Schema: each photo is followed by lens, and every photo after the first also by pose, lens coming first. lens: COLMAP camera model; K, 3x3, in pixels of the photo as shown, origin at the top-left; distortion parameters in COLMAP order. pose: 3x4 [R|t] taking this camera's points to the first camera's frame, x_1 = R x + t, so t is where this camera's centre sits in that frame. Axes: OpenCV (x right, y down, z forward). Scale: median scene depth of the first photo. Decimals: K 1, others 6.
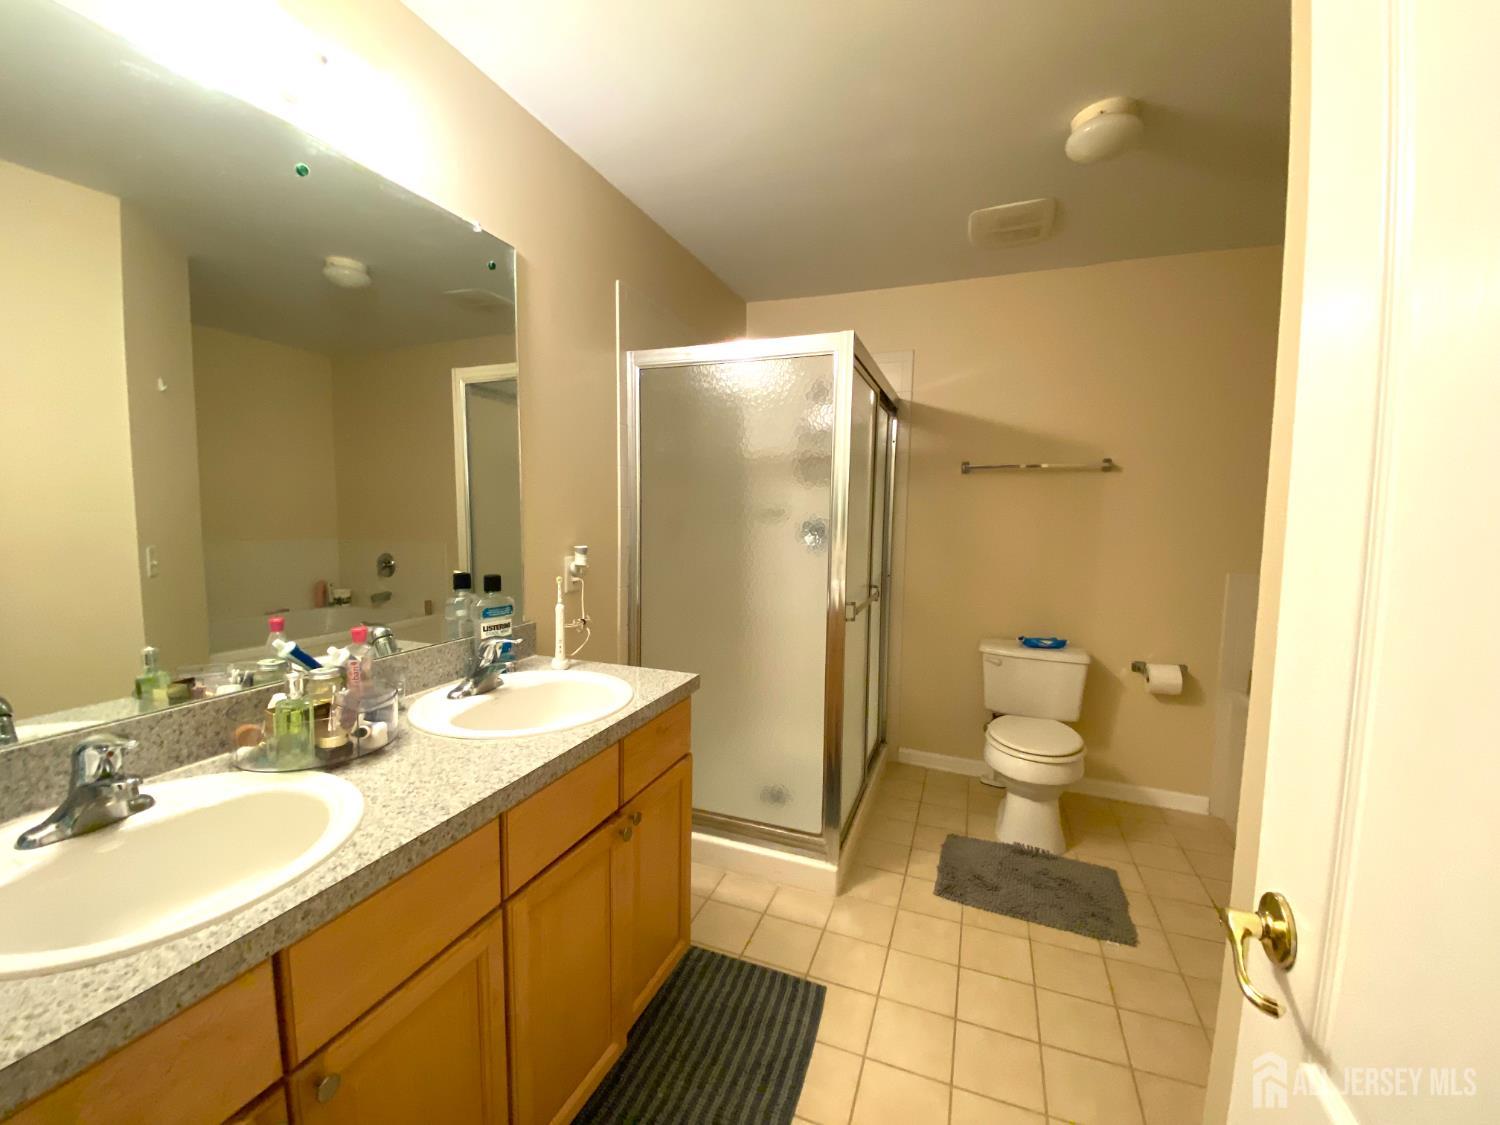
lens RADIAL K [[607.4, 0, 748.1], [0, 607.4, 560.3], [0, 0, 1]] dist [0.011004, -0.016472]
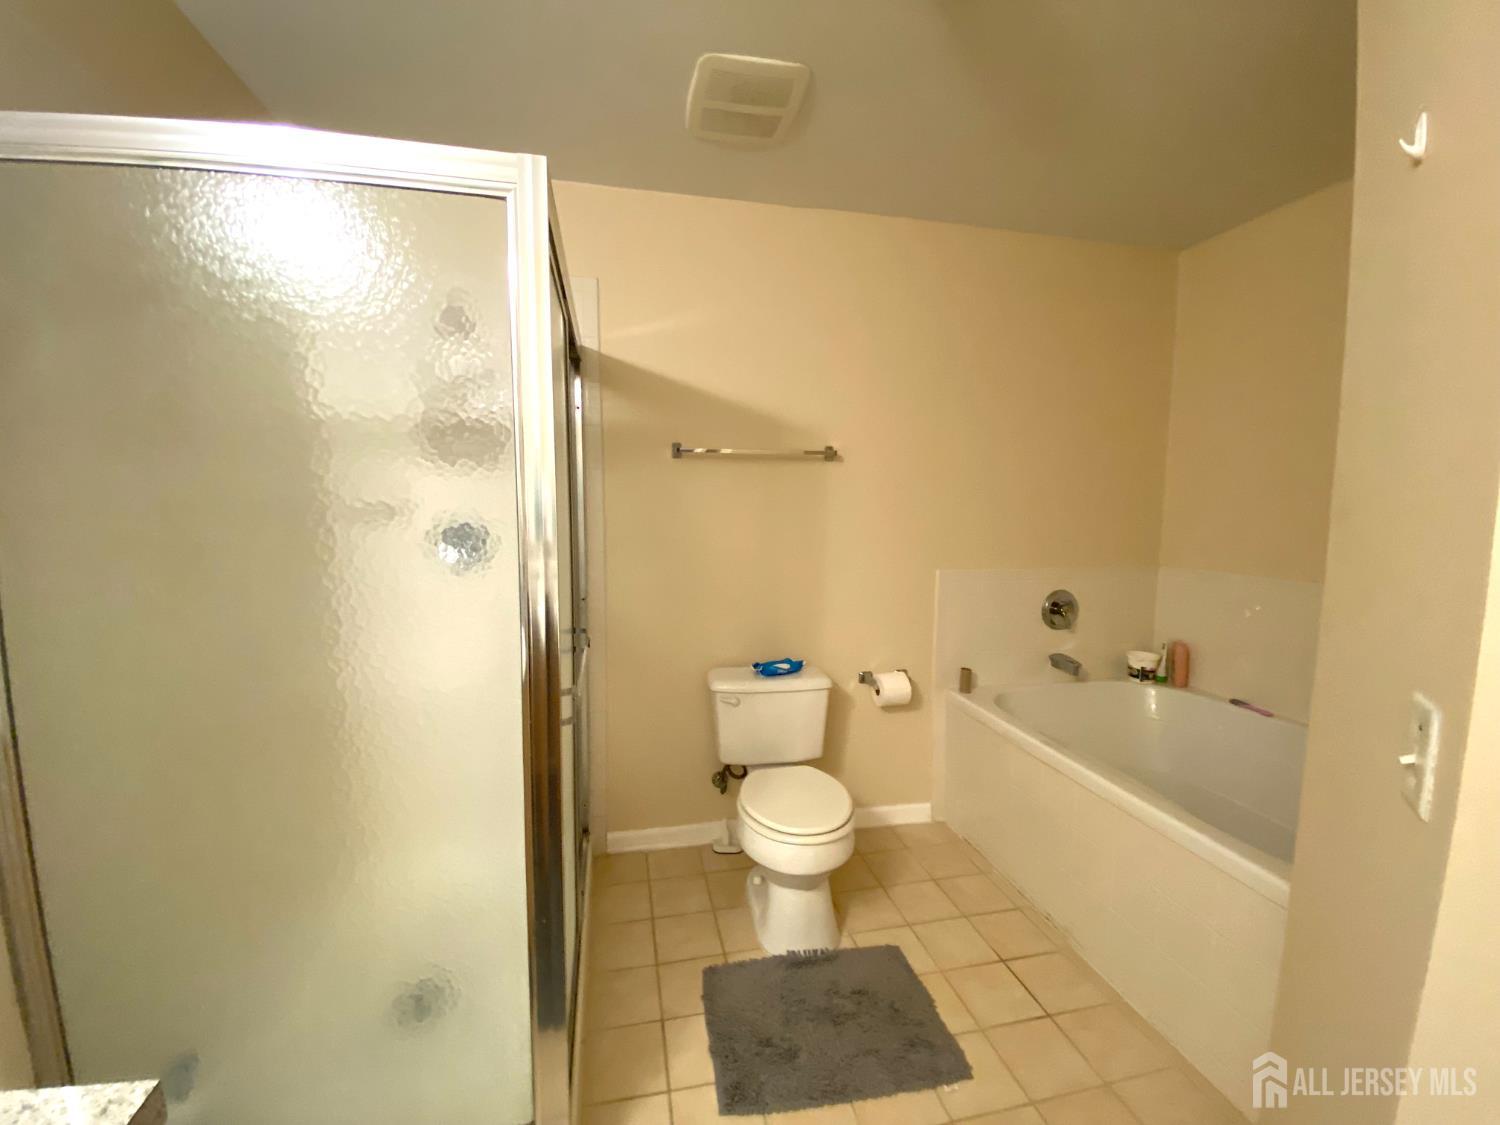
lens RADIAL K [[607.4, 0, 751.5], [0, 607.4, 557.0], [0, 0, 1]] dist [0.011004, -0.016472]
pose [[0.832209, -0.058882, 0.551326, 0.012591], [0.046638, 0.998255, 0.036216, -0.046352], [-0.552496, -0.004427, 0.833503, 0.351807]]
